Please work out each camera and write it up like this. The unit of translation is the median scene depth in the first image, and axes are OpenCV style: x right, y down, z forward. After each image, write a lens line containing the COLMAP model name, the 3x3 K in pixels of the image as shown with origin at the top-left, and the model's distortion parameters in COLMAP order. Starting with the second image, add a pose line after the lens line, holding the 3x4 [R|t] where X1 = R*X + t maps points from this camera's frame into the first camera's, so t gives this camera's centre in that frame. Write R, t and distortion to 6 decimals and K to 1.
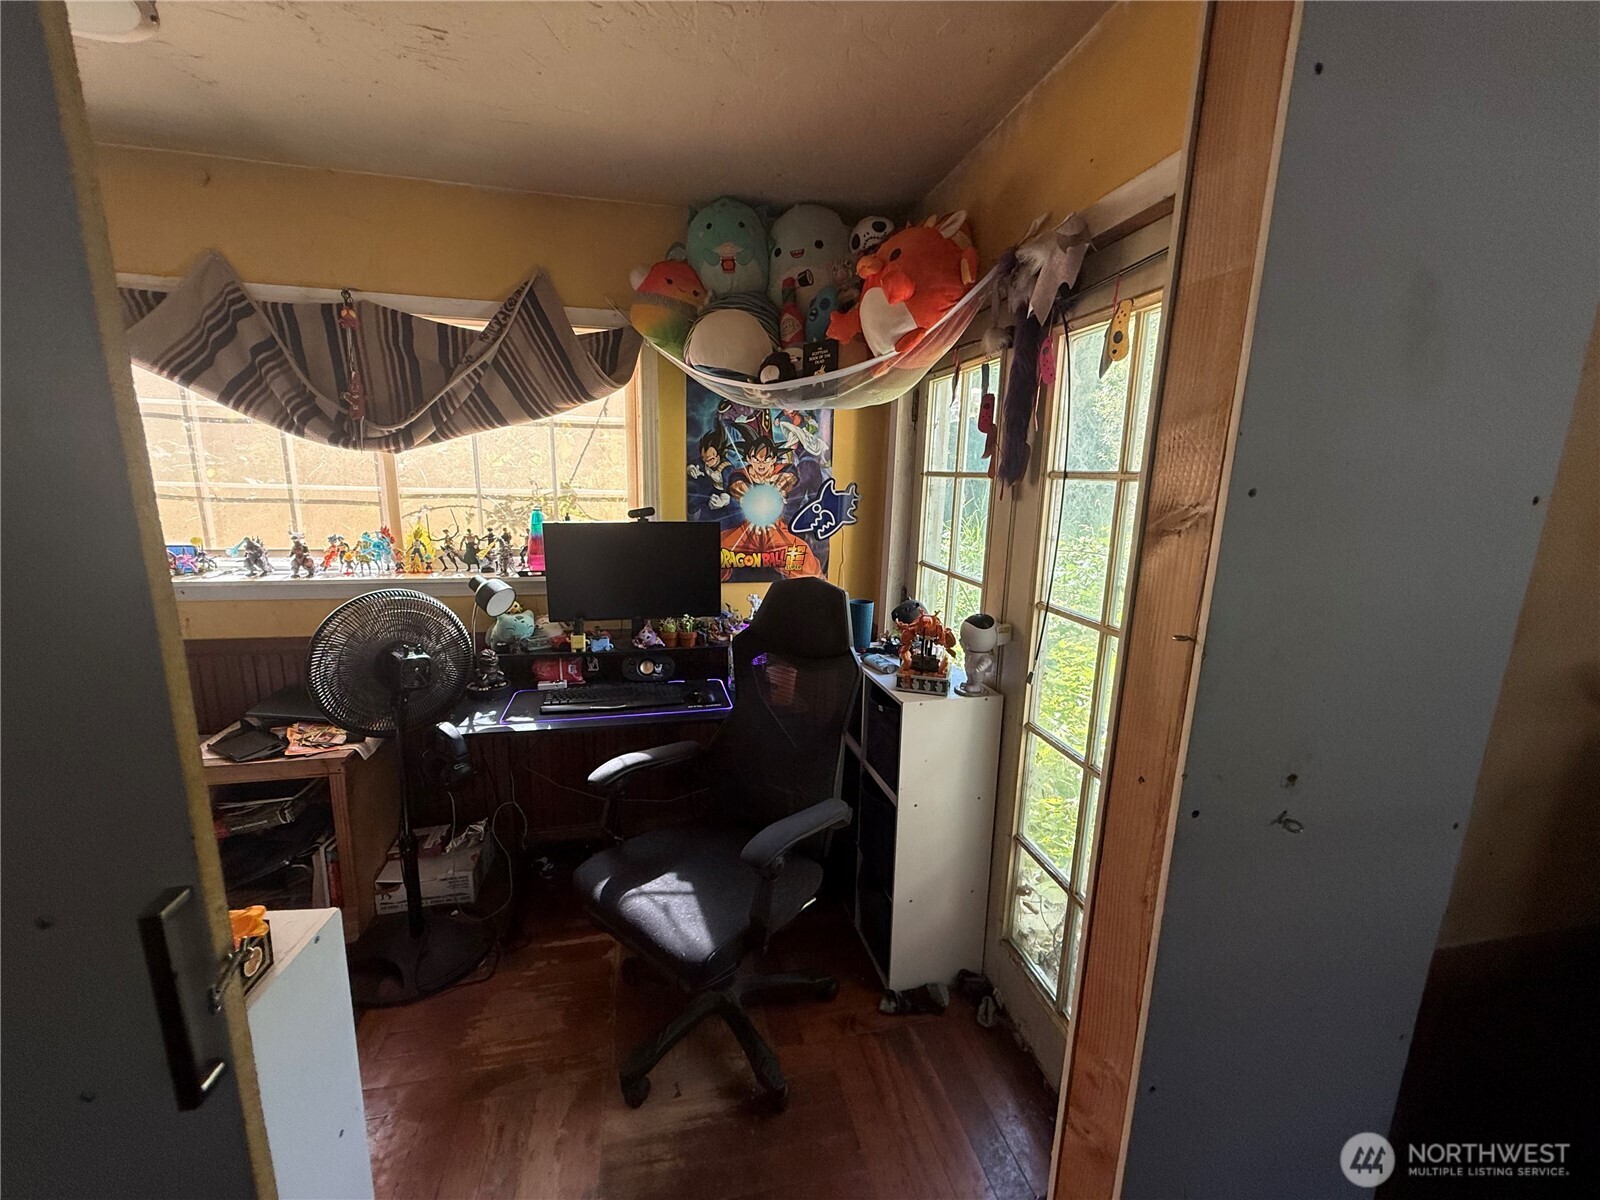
lens RADIAL K [[638.9, 0, 792.6], [0, 638.9, 600.2], [0, 0, 1]] dist [0.001910, -0.000087]
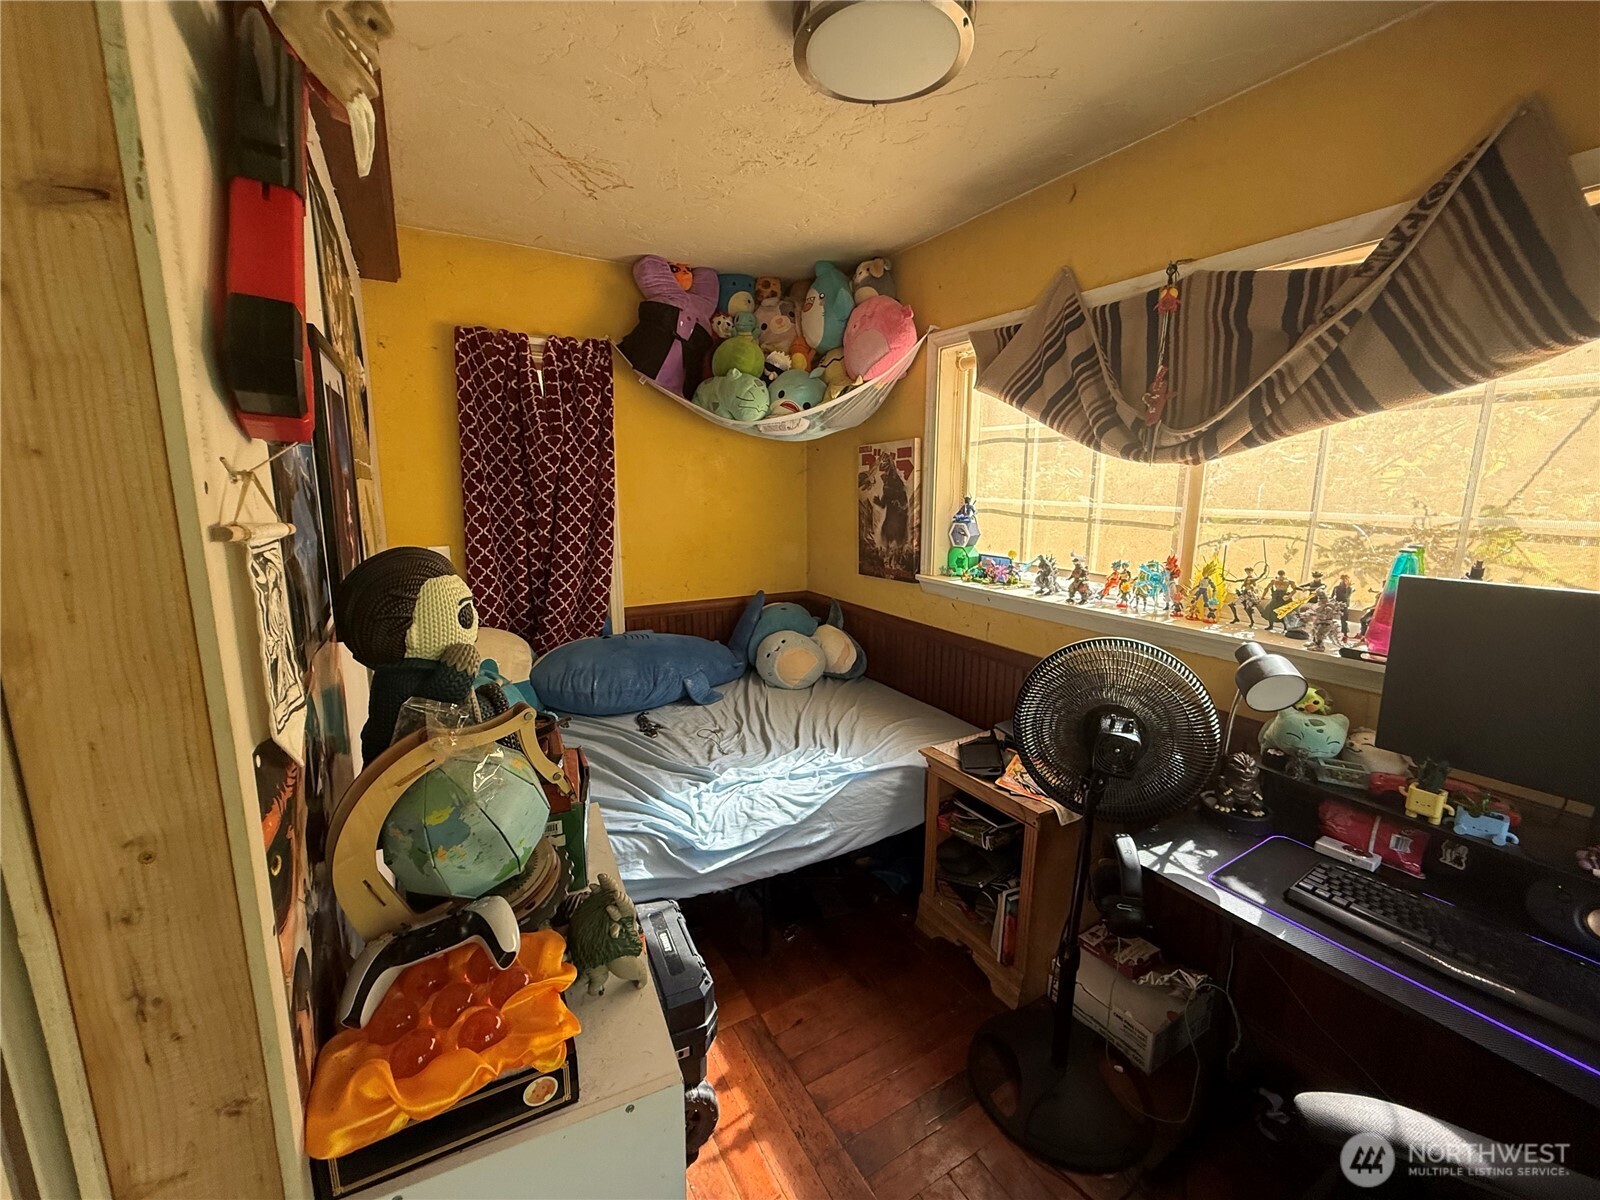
lens RADIAL K [[638.9, 0, 792.6], [0, 638.9, 600.2], [0, 0, 1]] dist [0.001910, -0.000087]
pose [[0.311378, 0.154320, -0.937672, -0.025445], [-0.178018, 0.978730, 0.101962, -0.062688], [0.933463, 0.135173, 0.332227, 0.316434]]
